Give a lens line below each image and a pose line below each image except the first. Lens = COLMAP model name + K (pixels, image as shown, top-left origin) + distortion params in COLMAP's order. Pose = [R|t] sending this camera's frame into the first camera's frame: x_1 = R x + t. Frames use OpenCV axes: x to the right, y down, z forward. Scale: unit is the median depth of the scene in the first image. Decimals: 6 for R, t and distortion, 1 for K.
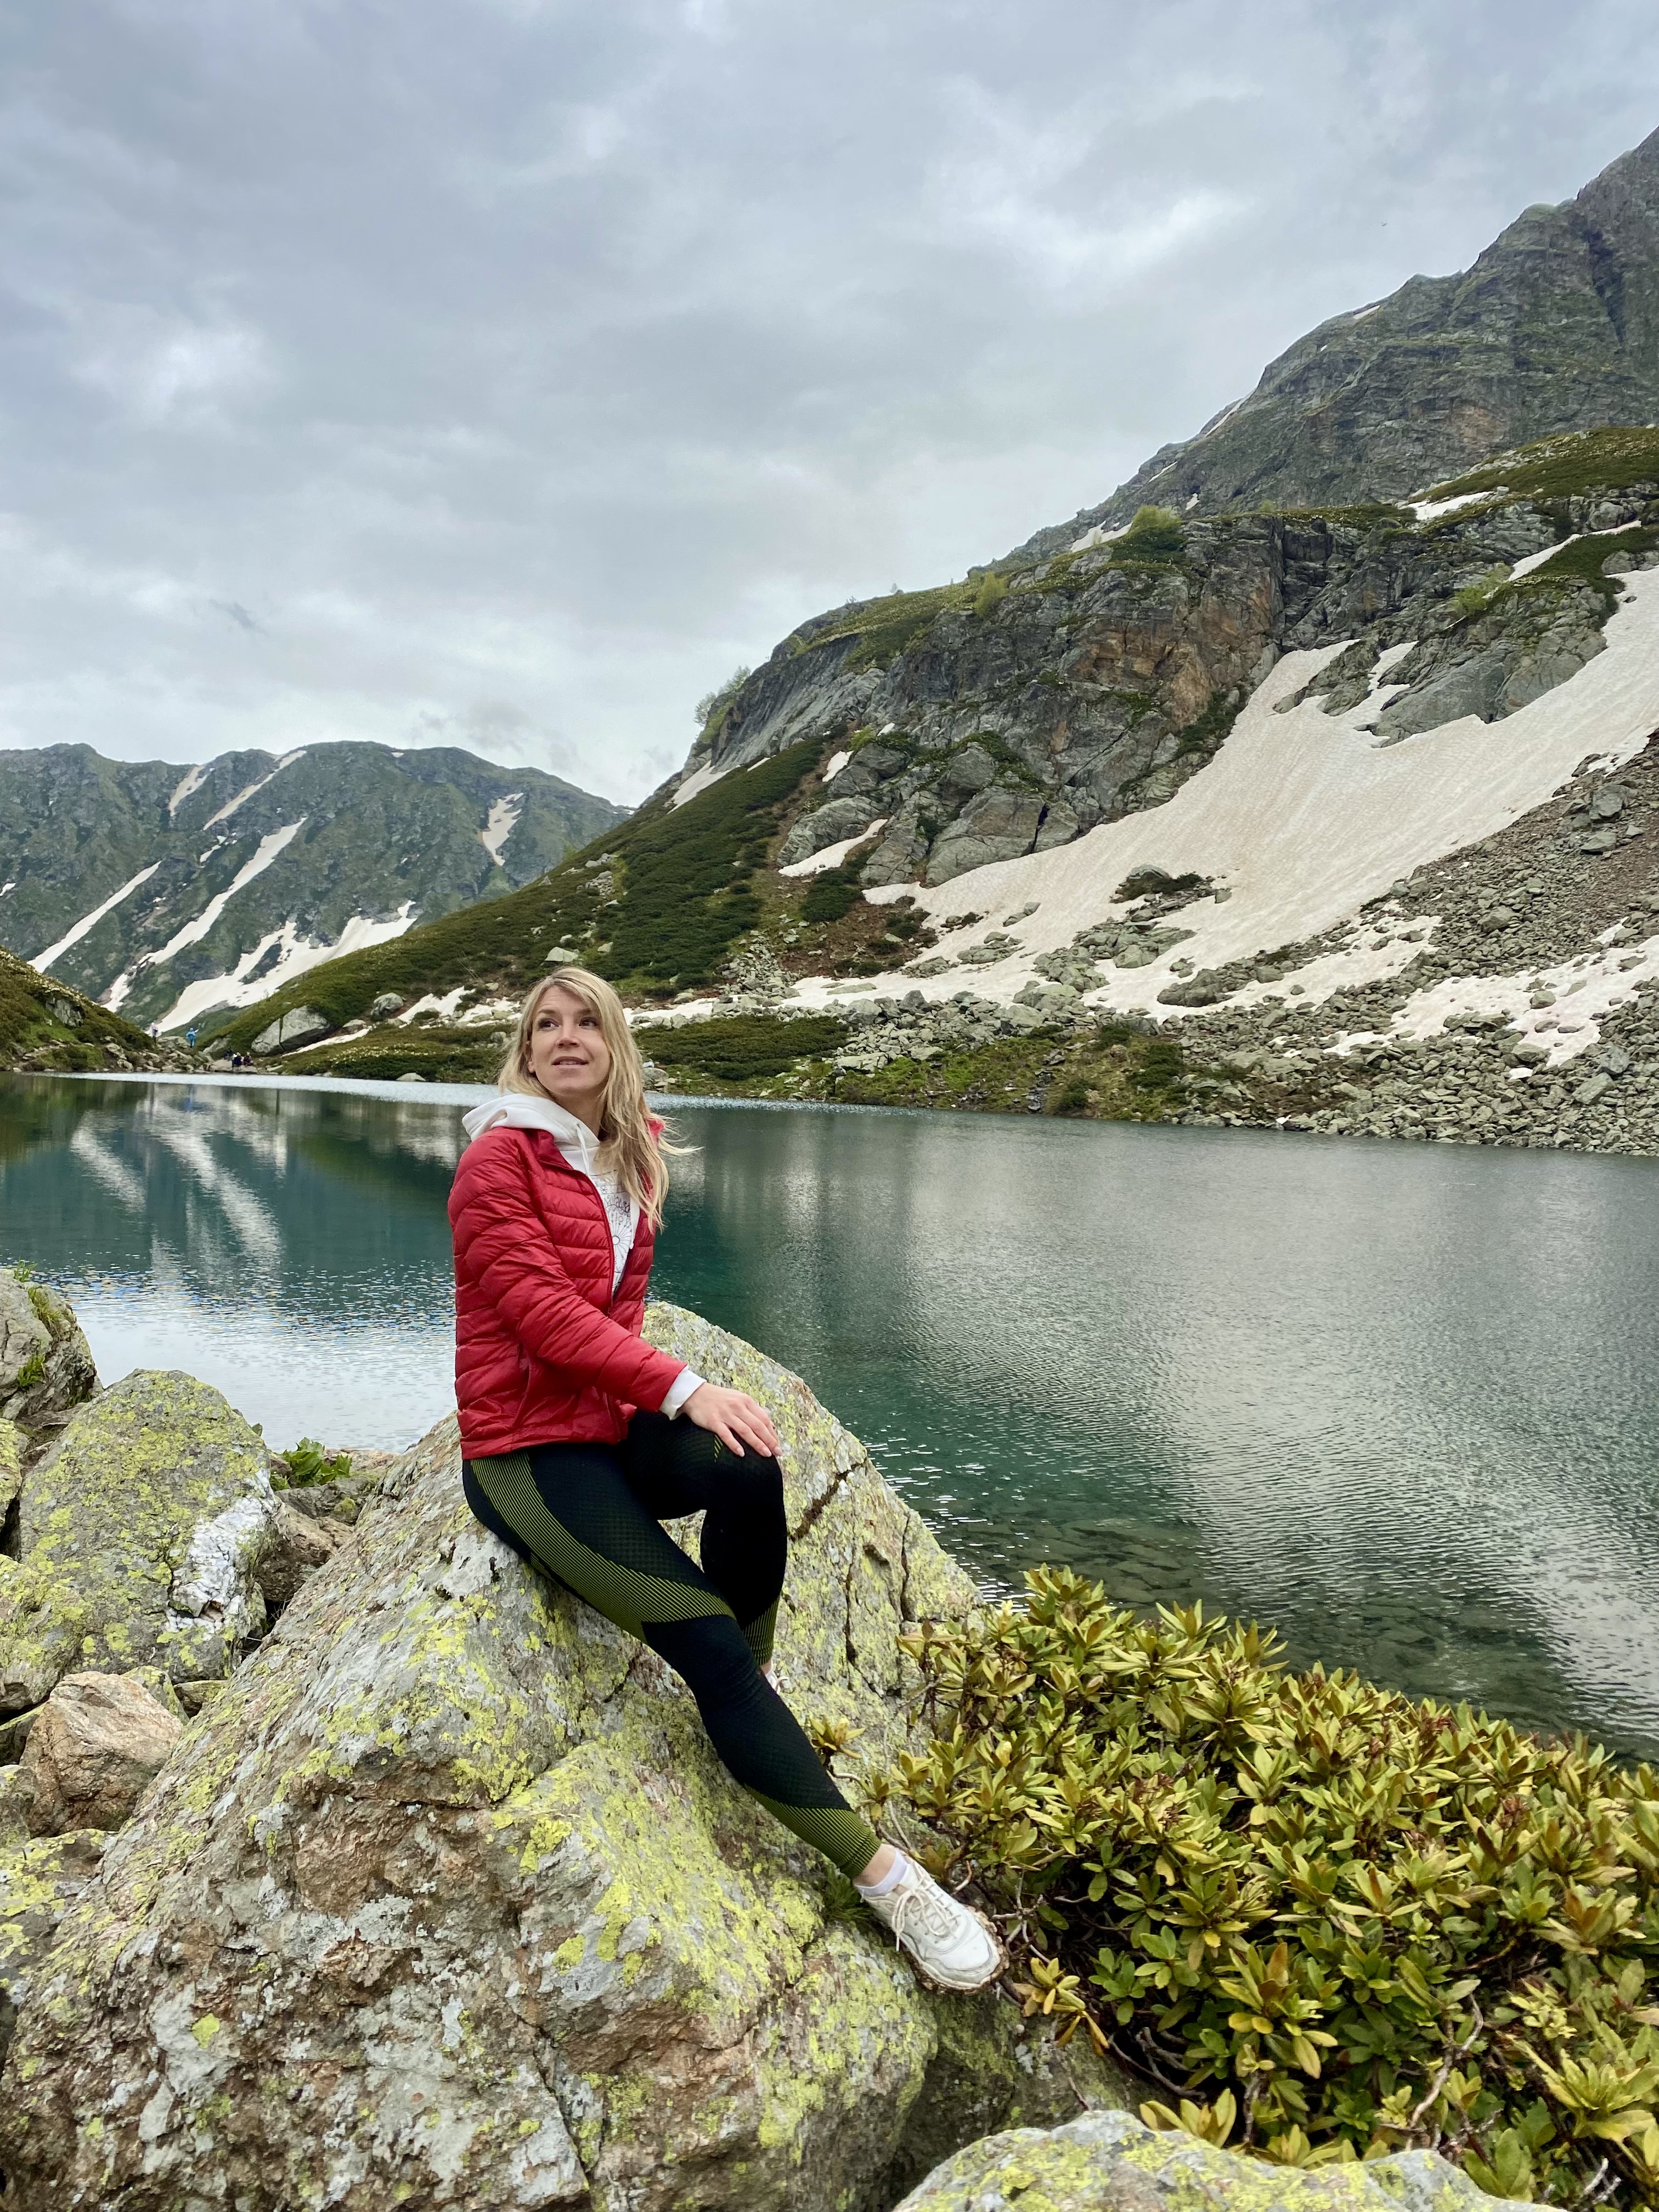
lens RADIAL K [[1660.8, 0, 819.7], [0, 1660.8, 1109.6], [0, 0, 1]] dist [0.134744, -0.266502]
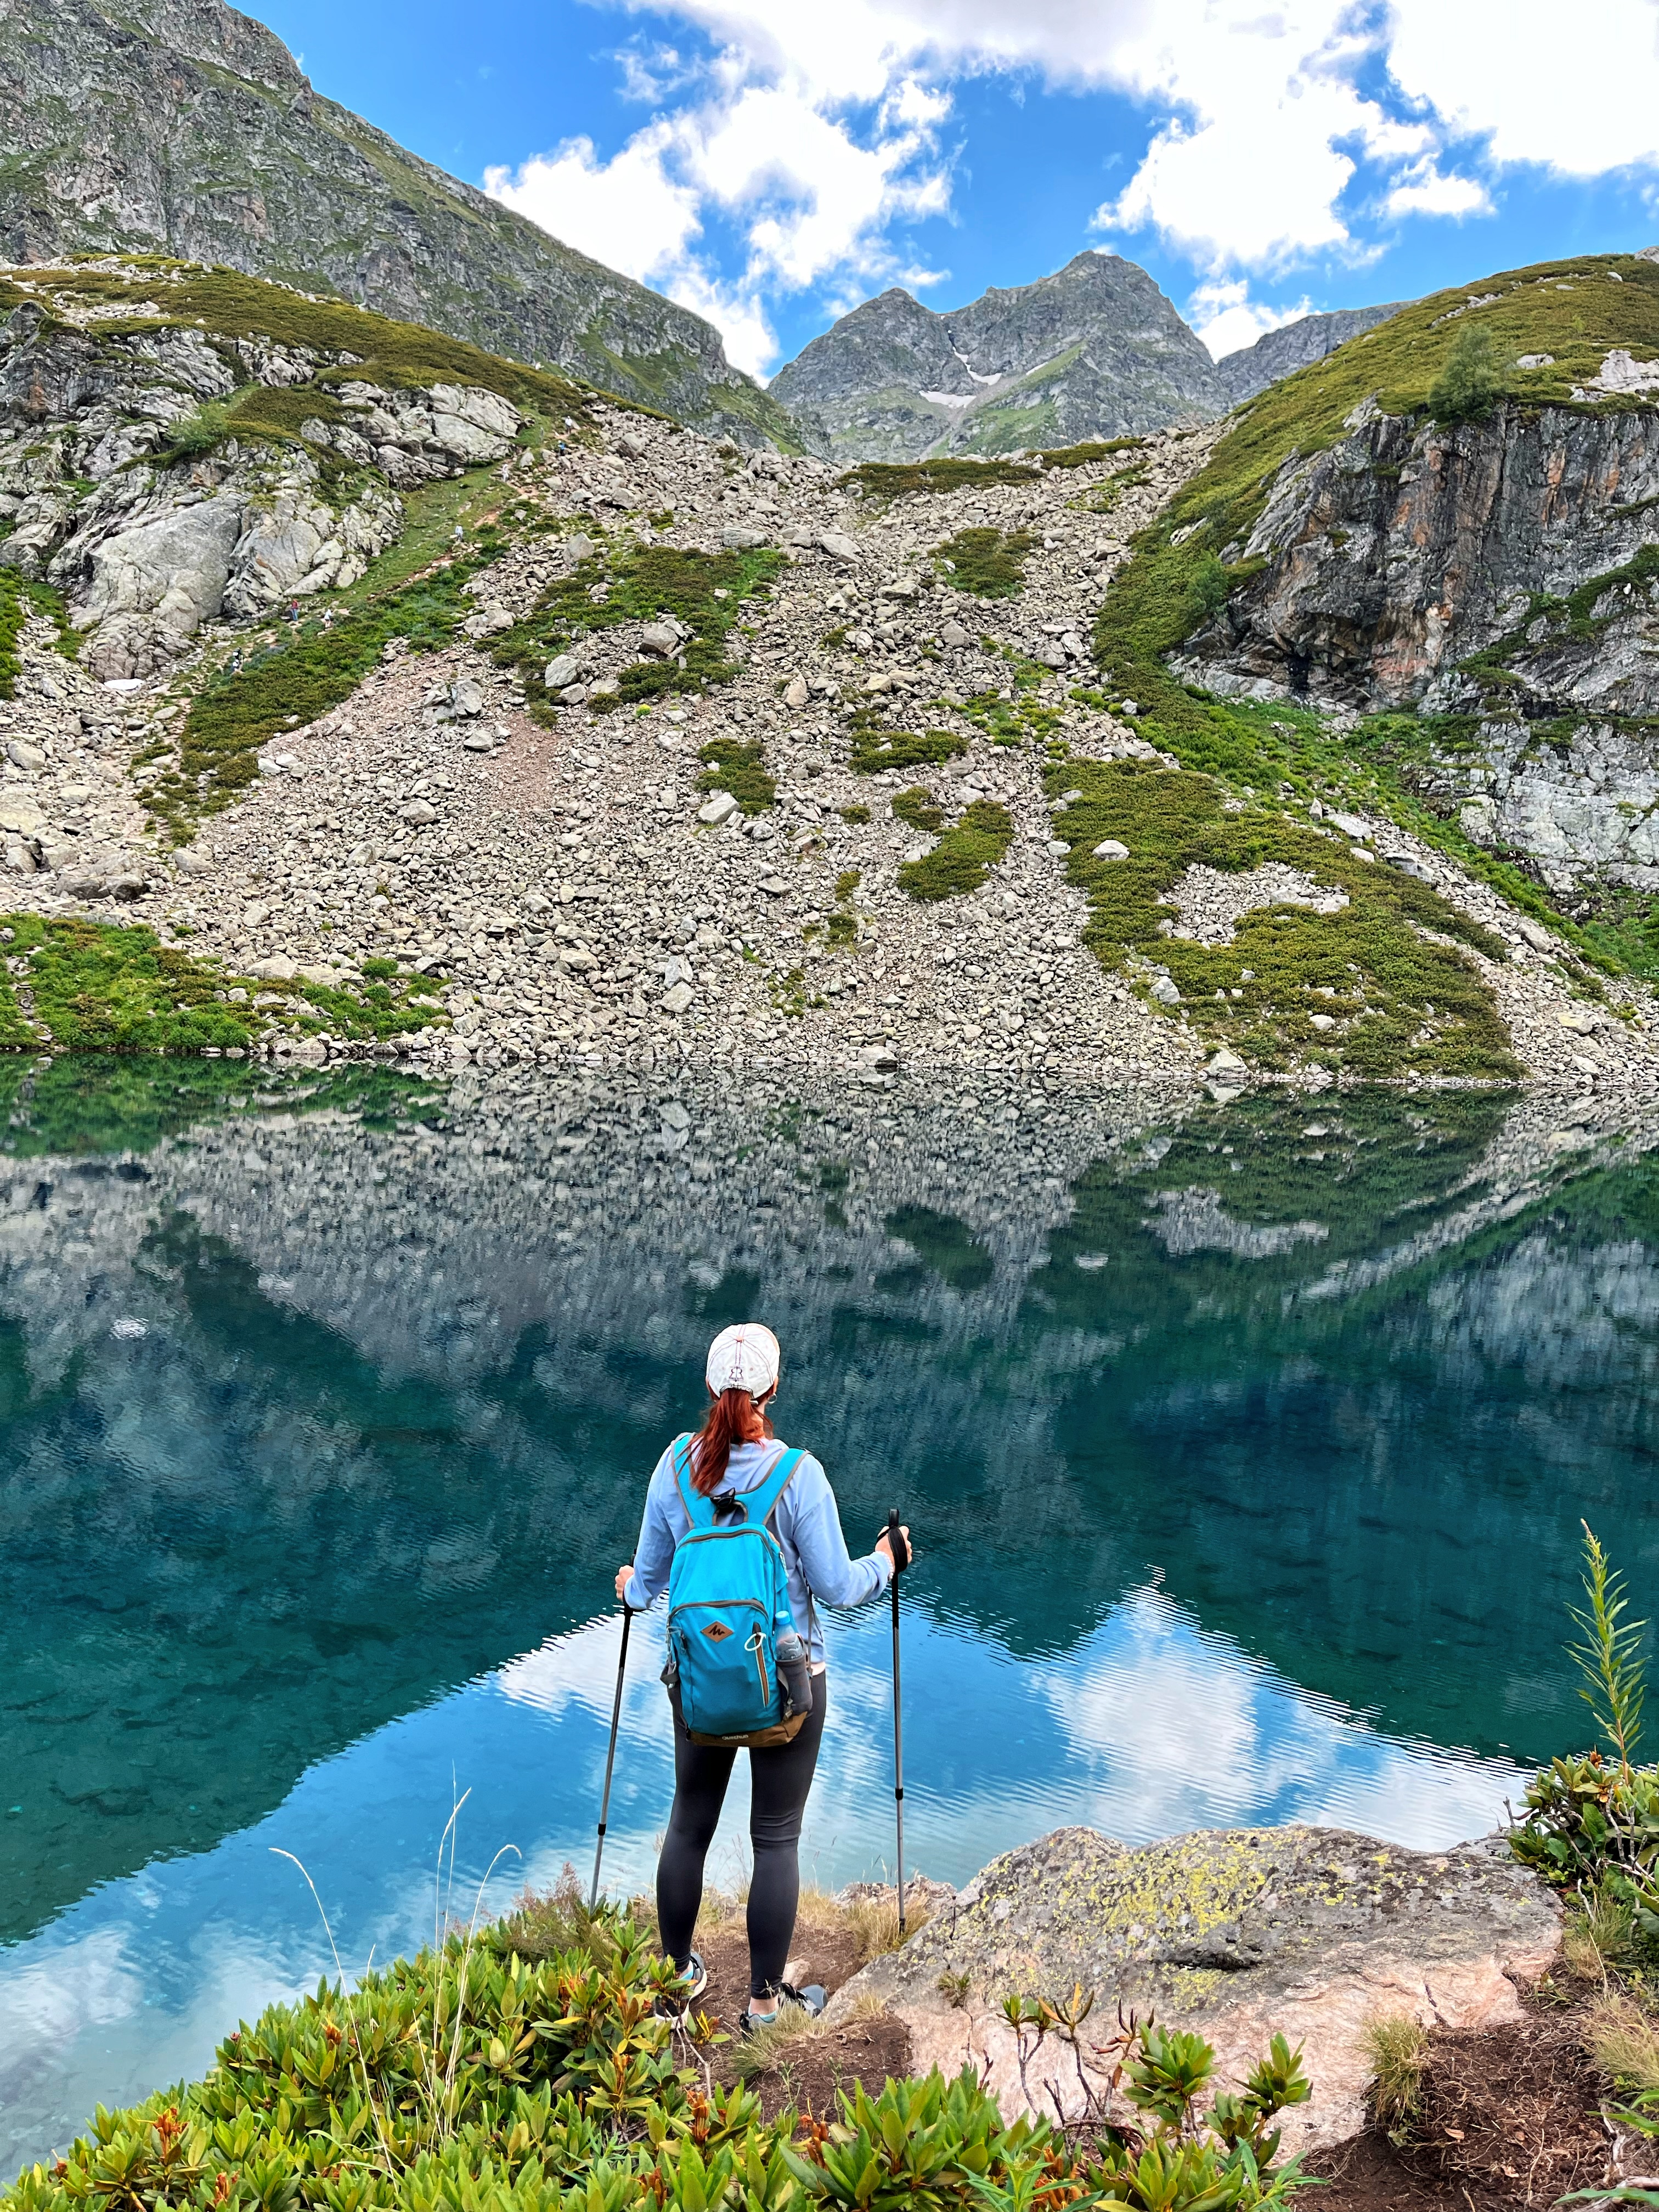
lens RADIAL K [[1670.6, 0, 812.6], [0, 1670.6, 1127.7], [0, 0, 1]] dist [0.059036, -0.045467]
pose [[0.565032, -0.105839, 0.818252, -0.202157], [0.016541, 0.992992, 0.117019, -0.029073], [-0.824903, -0.052585, 0.562823, 0.177173]]
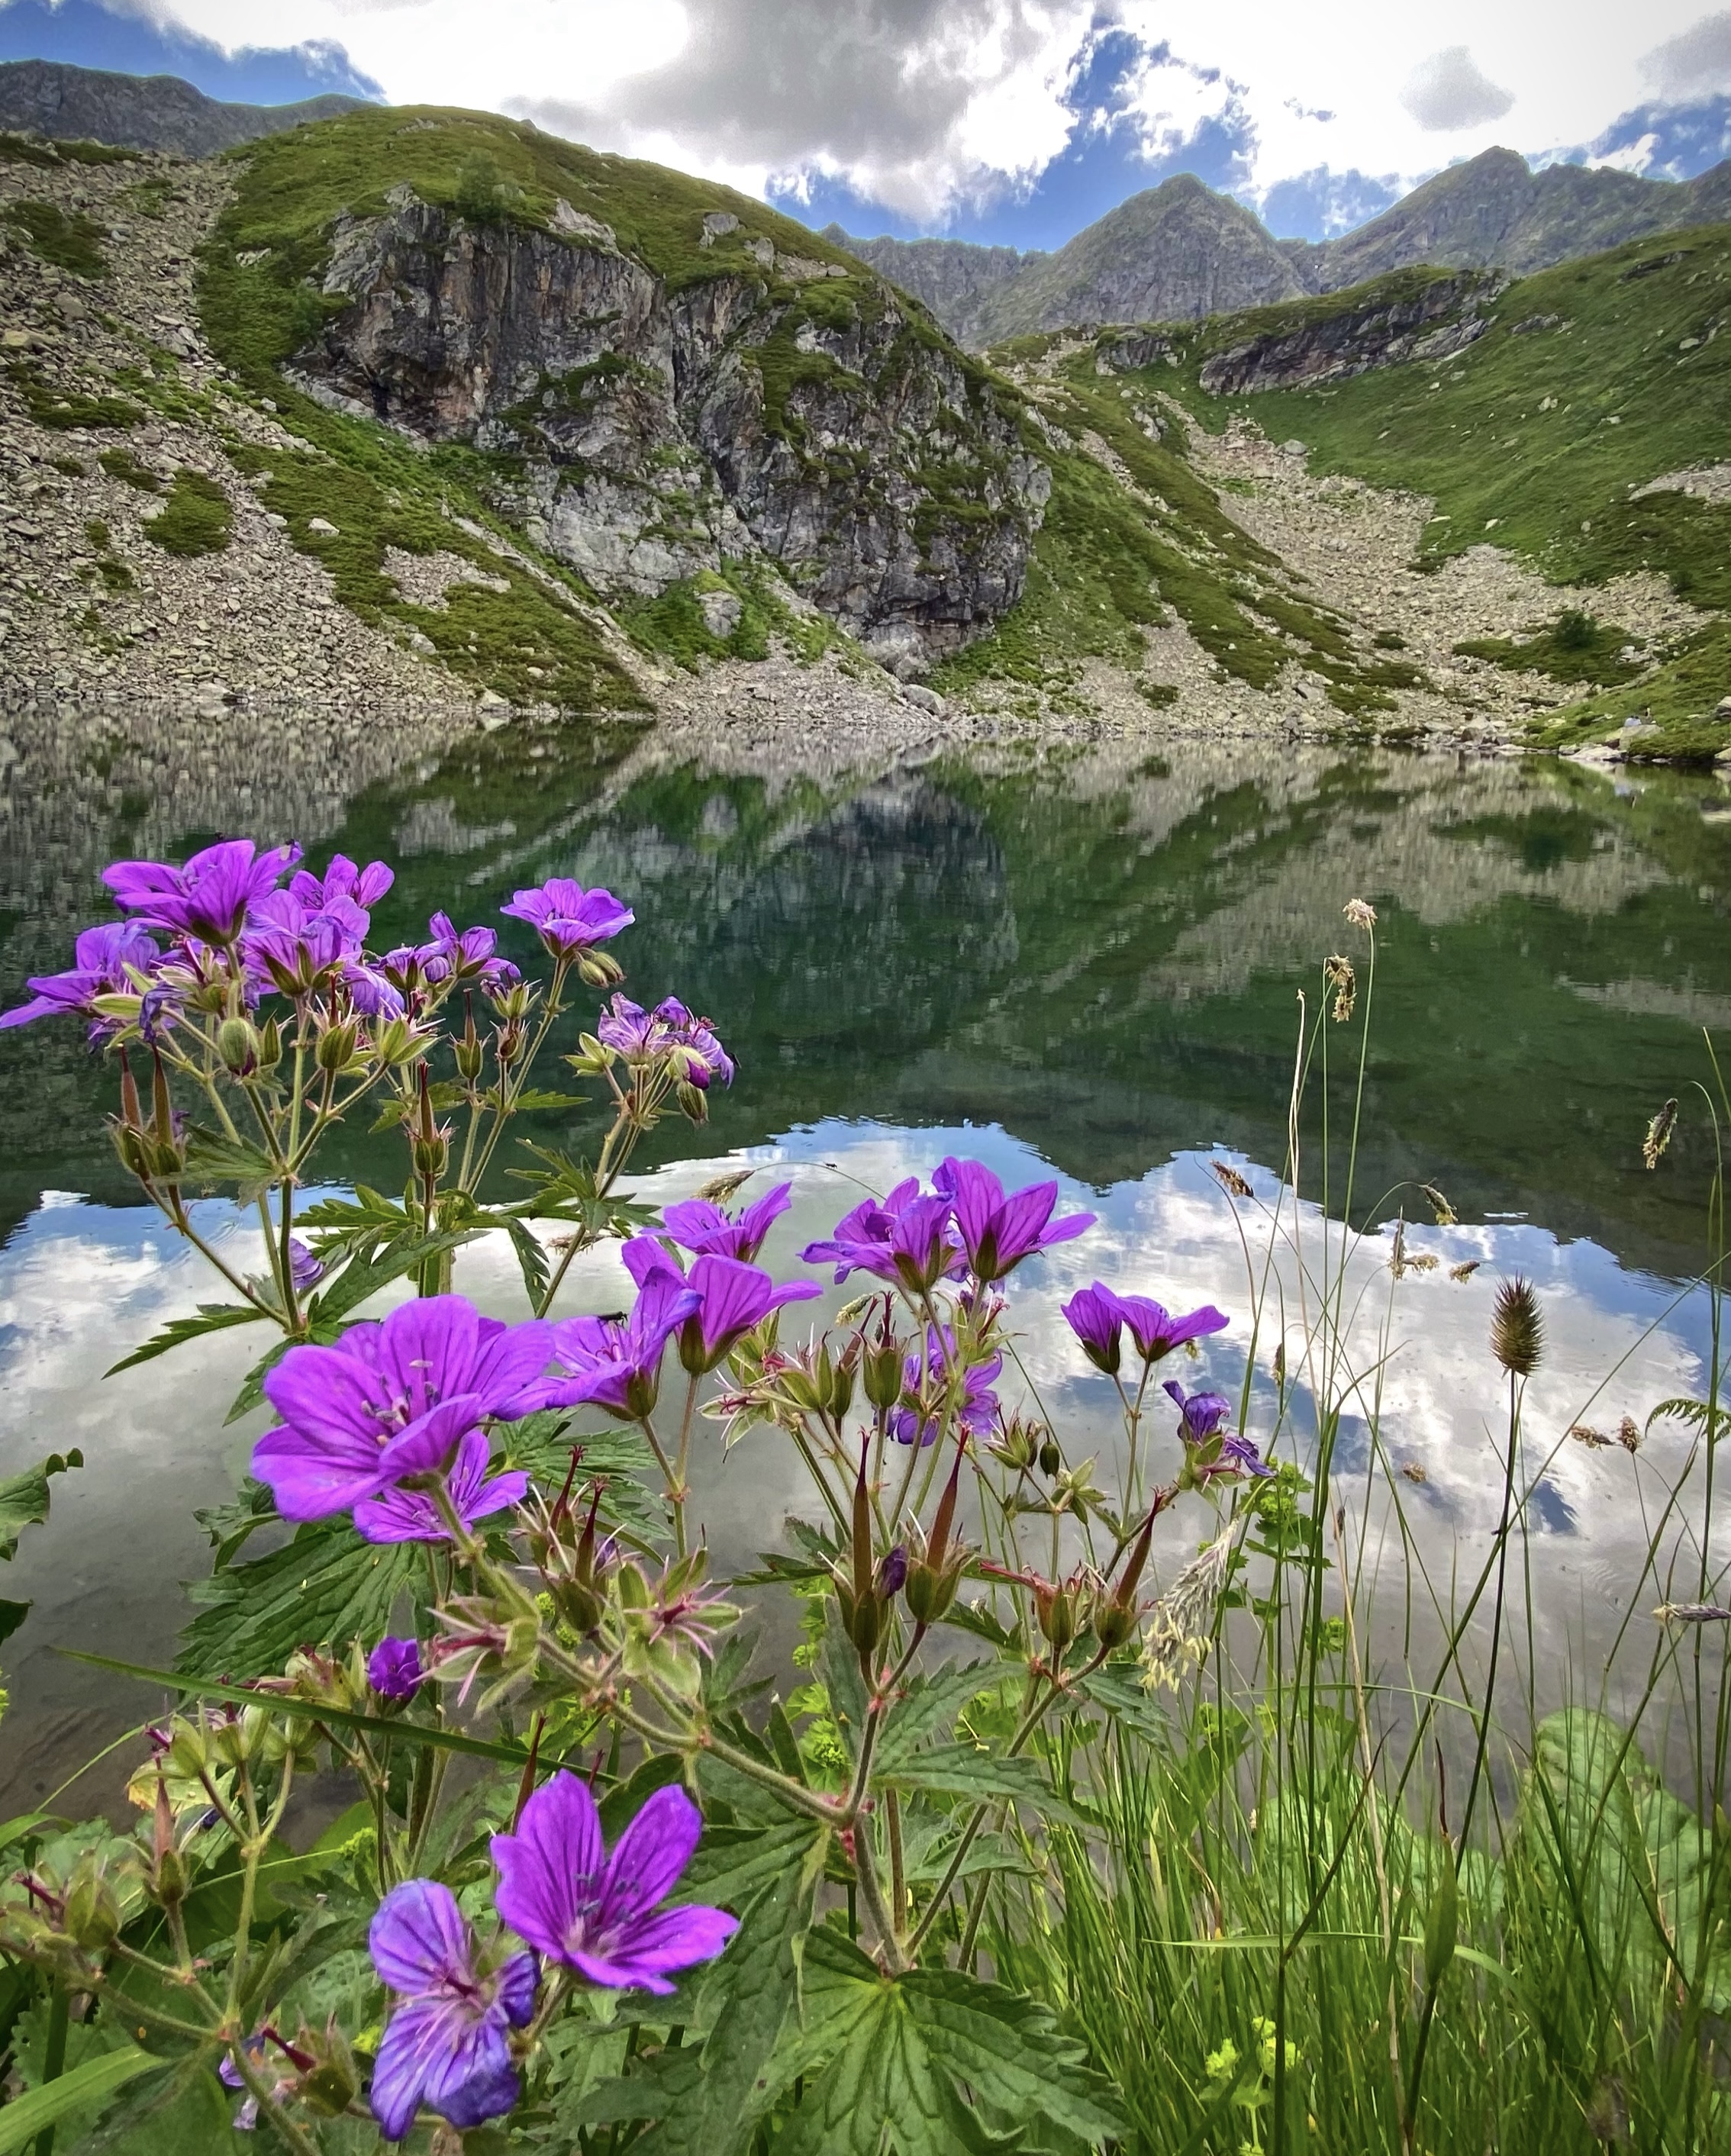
lens RADIAL K [[1285.1, 0, 867.7], [0, 1285.1, 982.4], [0, 0, 1]] dist [0.001968, -0.020613]
pose [[-0.225199, -0.250925, 0.941447, -0.271448], [-0.030753, 0.967617, 0.250544, -0.009740], [-0.973827, 0.027470, -0.225623, 0.348483]]
